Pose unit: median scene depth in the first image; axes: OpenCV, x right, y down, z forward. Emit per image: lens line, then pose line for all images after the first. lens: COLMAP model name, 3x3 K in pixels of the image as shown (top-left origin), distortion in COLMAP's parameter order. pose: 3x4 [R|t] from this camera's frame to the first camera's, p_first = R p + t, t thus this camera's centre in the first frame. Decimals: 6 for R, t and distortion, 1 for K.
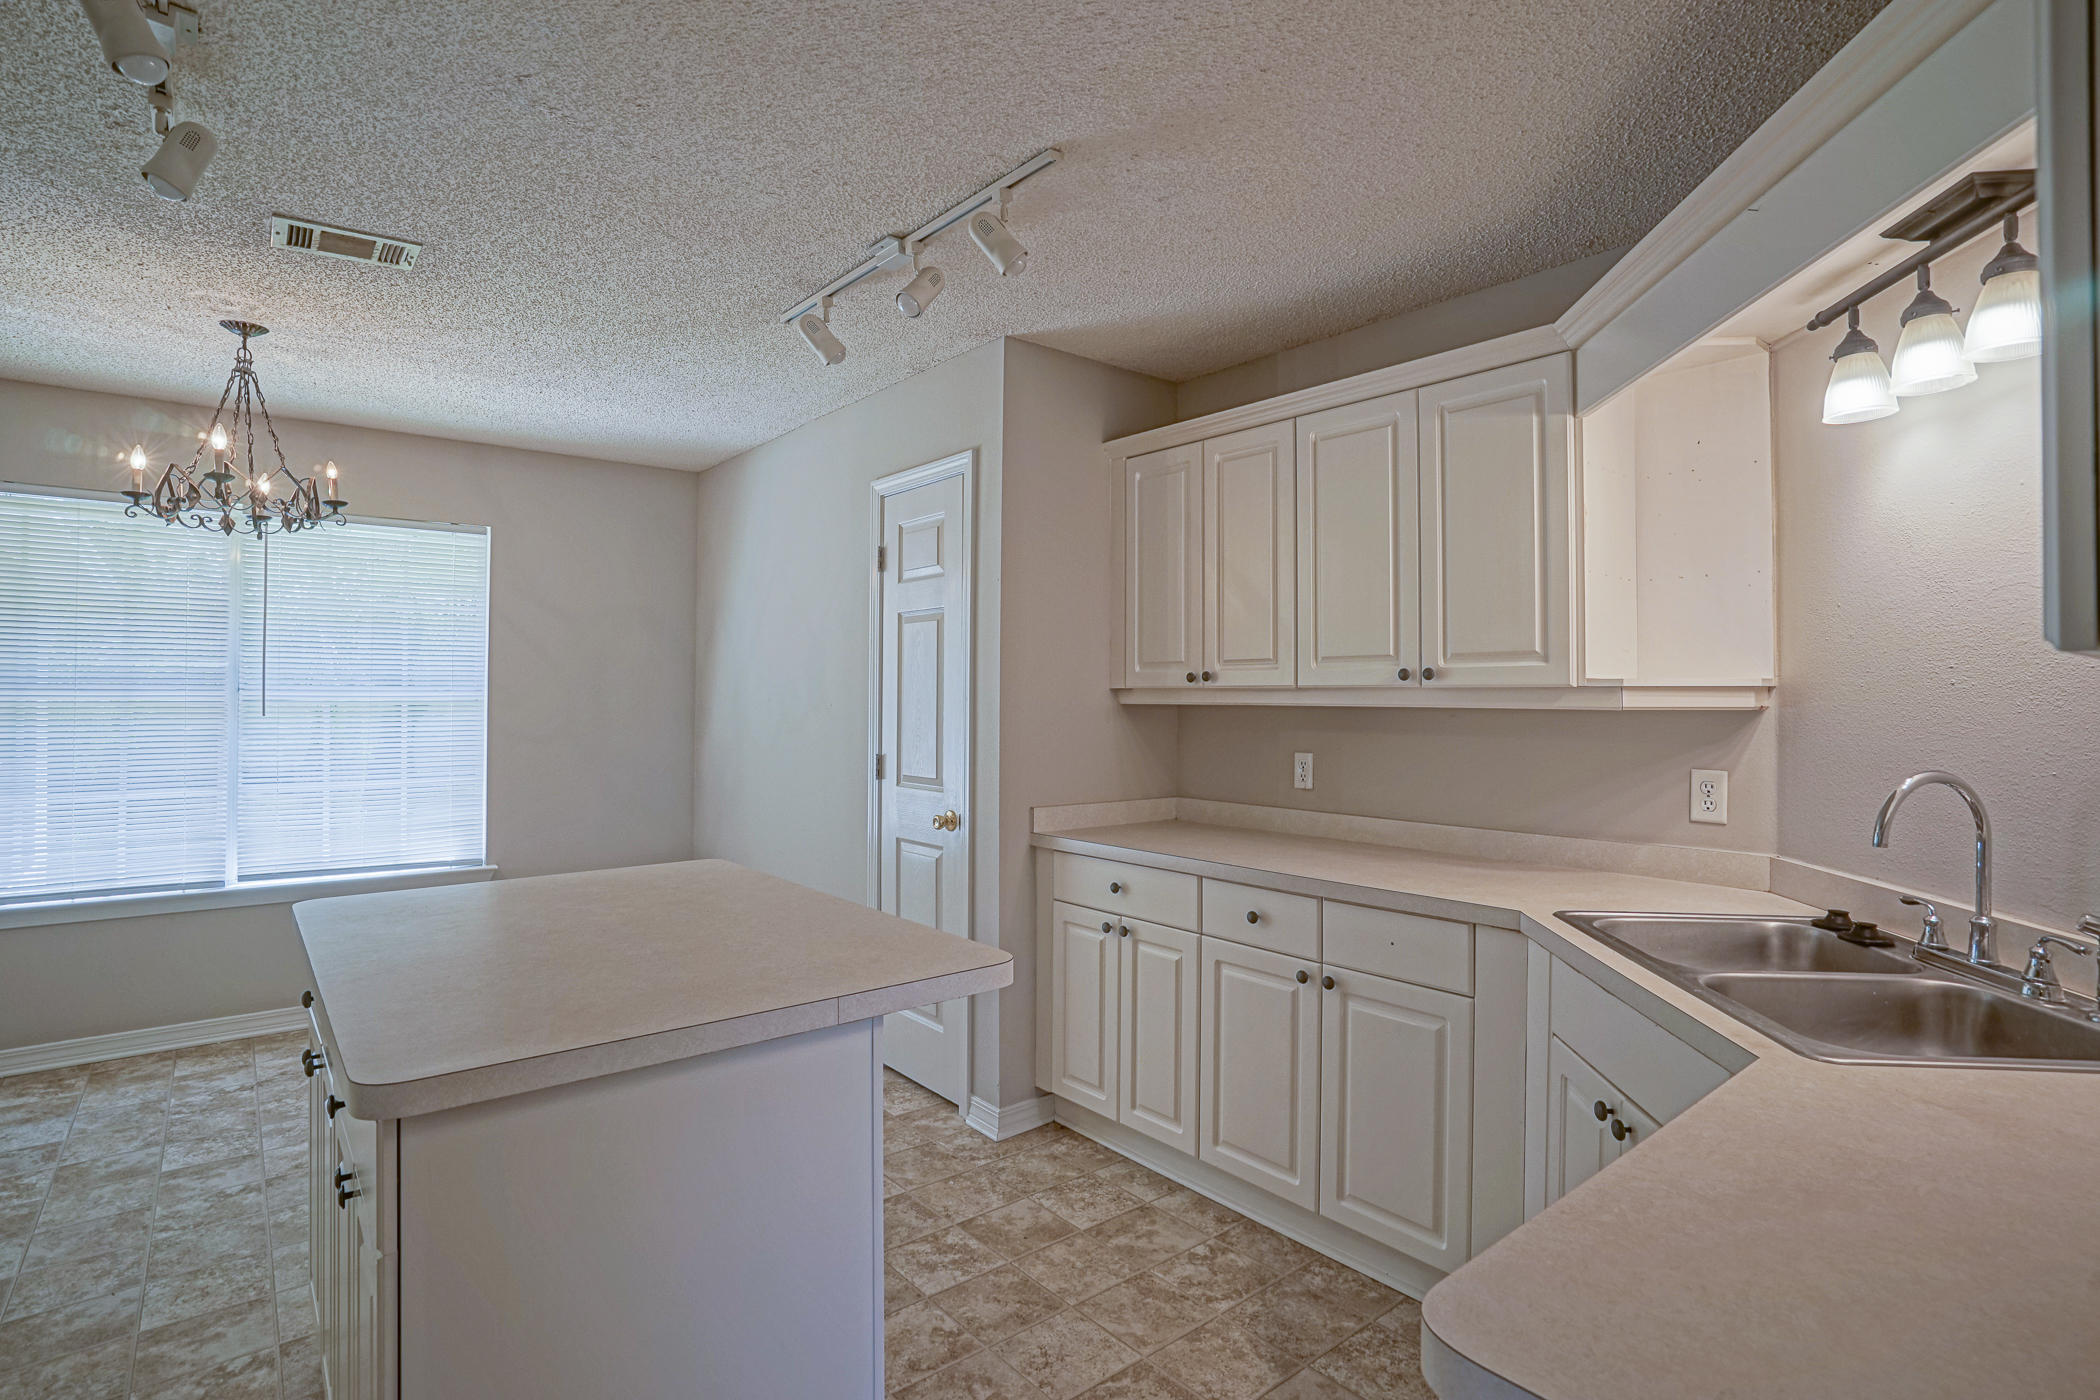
lens RADIAL K [[1038.3, 0, 1052.8], [0, 1038.3, 681.8], [0, 0, 1]] dist [-0.053585, 0.024494]
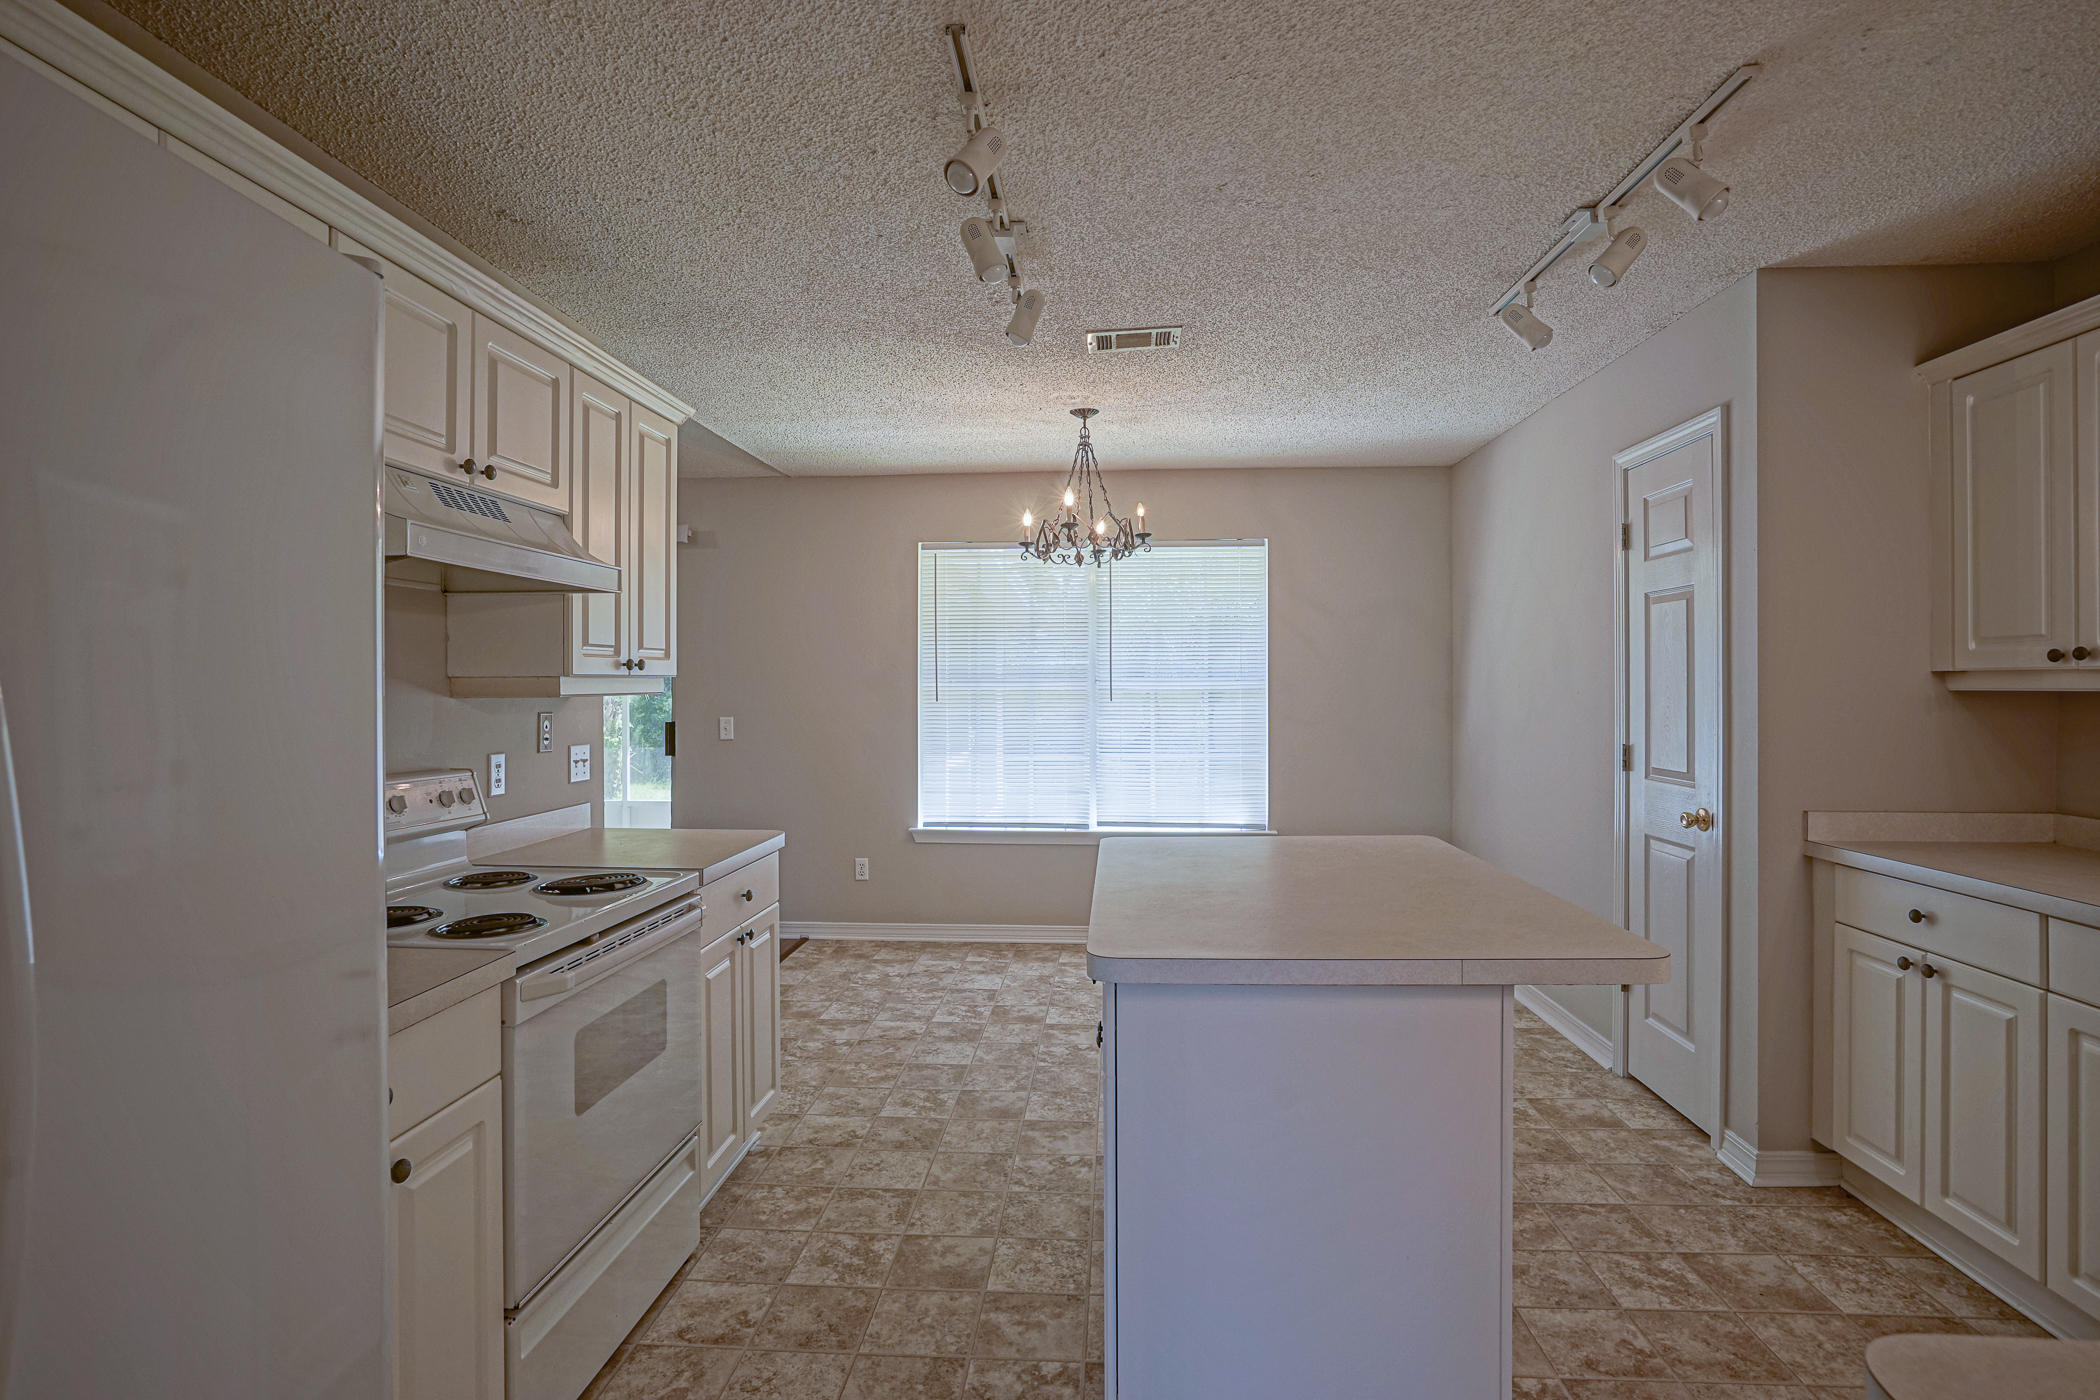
lens RADIAL K [[1038.3, 0, 1052.8], [0, 1038.3, 681.8], [0, 0, 1]] dist [-0.053585, 0.024494]
pose [[0.730651, -0.007049, -0.682714, 0.107725], [0.014531, 0.999881, 0.005227, 0.000845], [0.682596, -0.013740, 0.730667, -0.040214]]
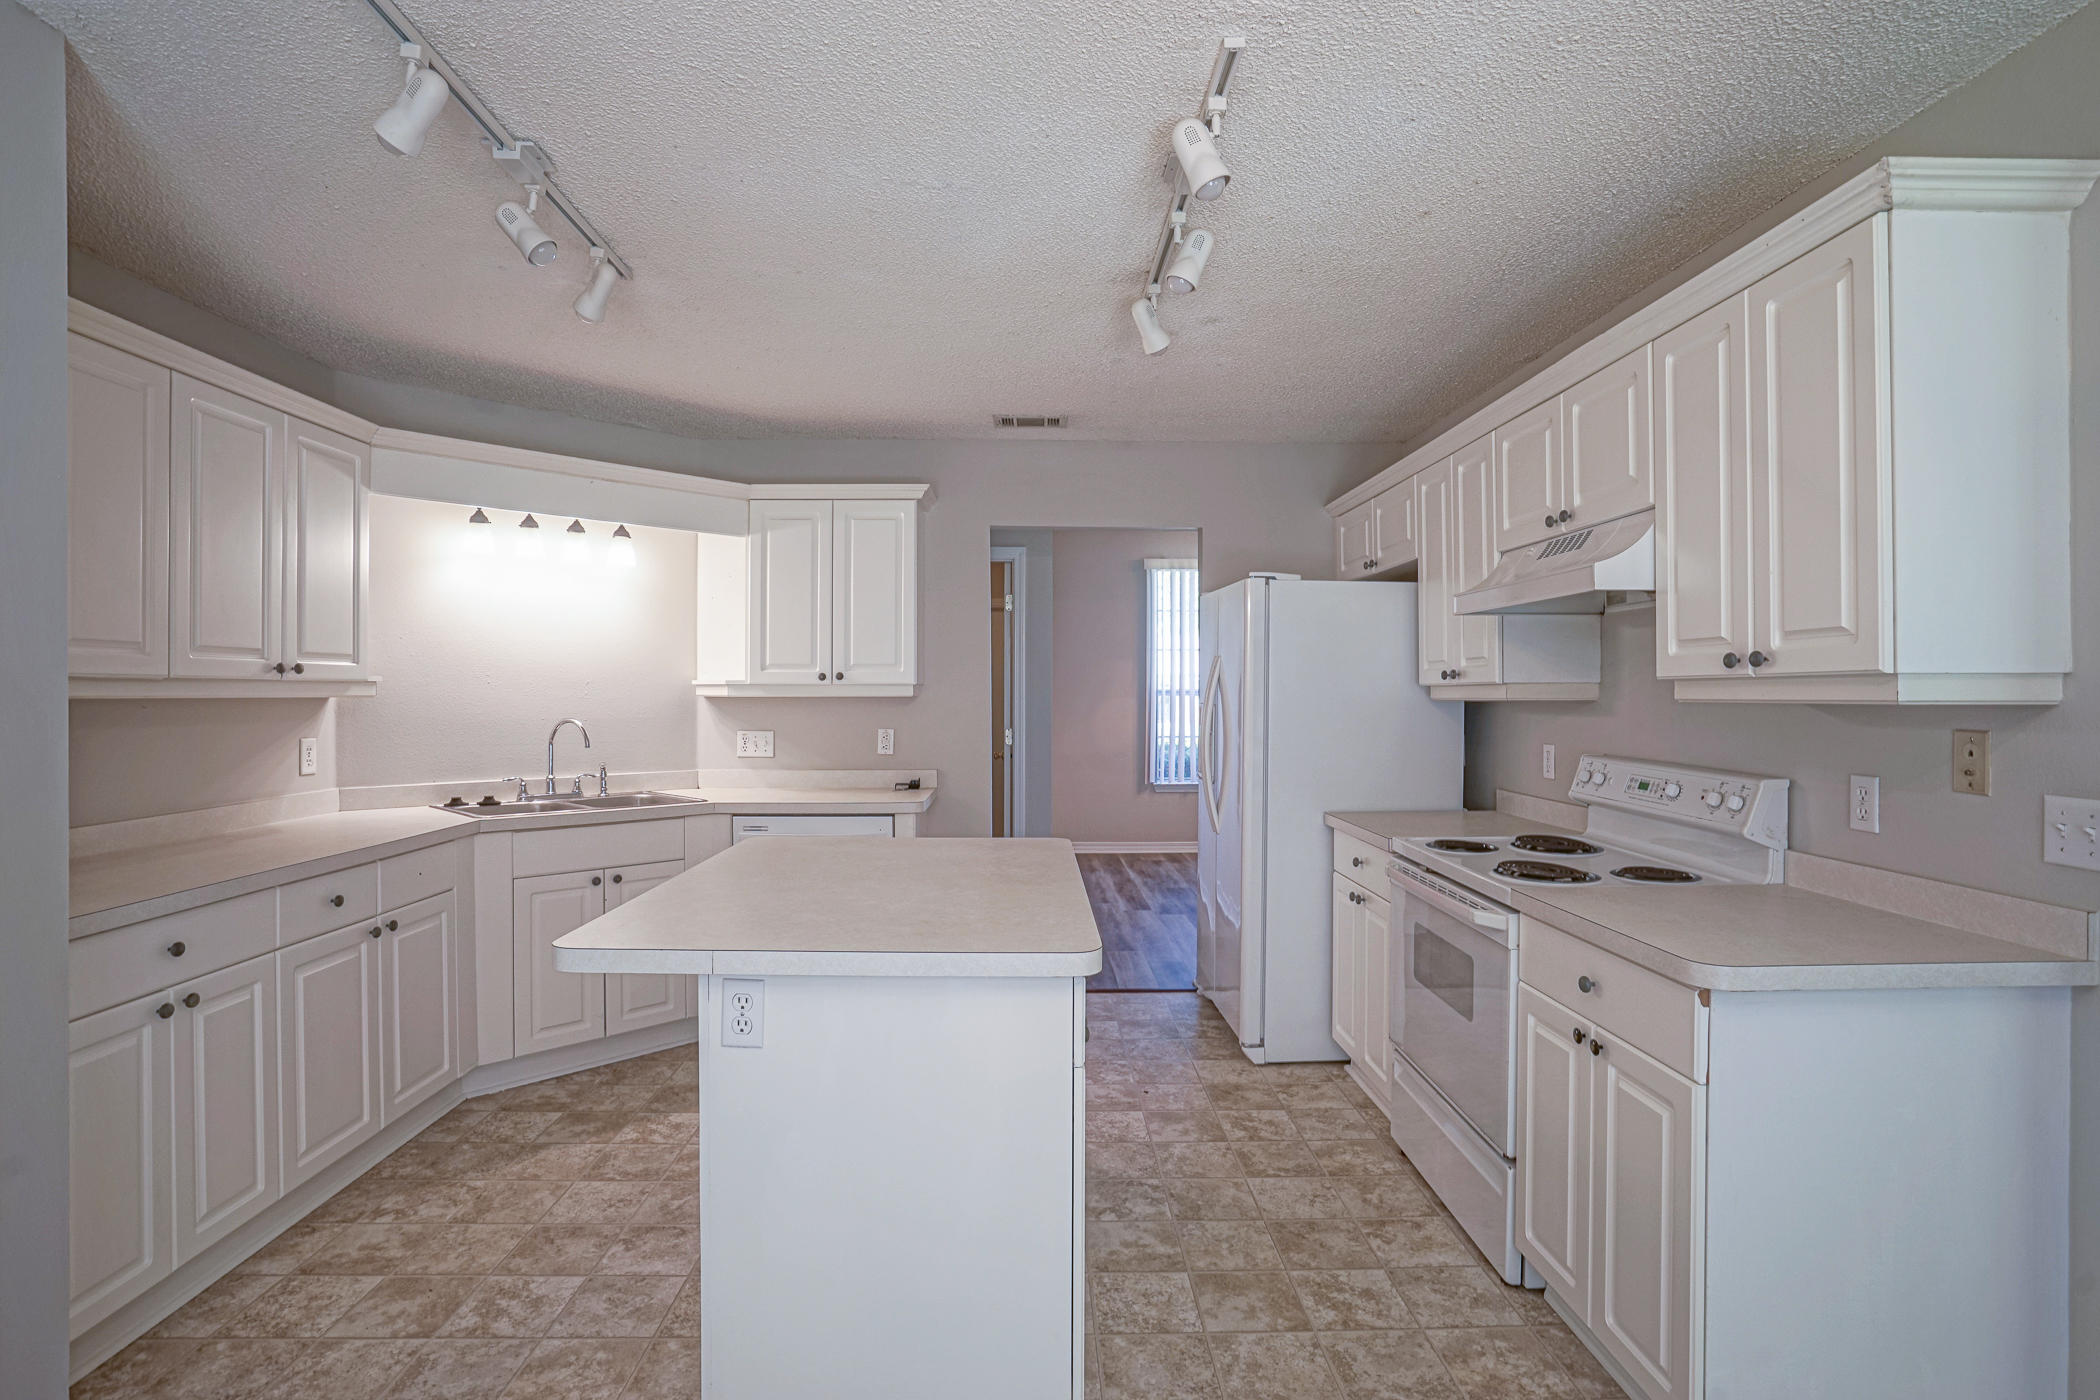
lens RADIAL K [[1038.3, 0, 1052.8], [0, 1038.3, 681.8], [0, 0, 1]] dist [-0.053585, 0.024494]
pose [[-0.790218, 0.001452, 0.612824, -0.865650], [-0.011482, 0.999787, -0.017175, 0.015004], [-0.612718, -0.020608, -0.790033, 1.188165]]
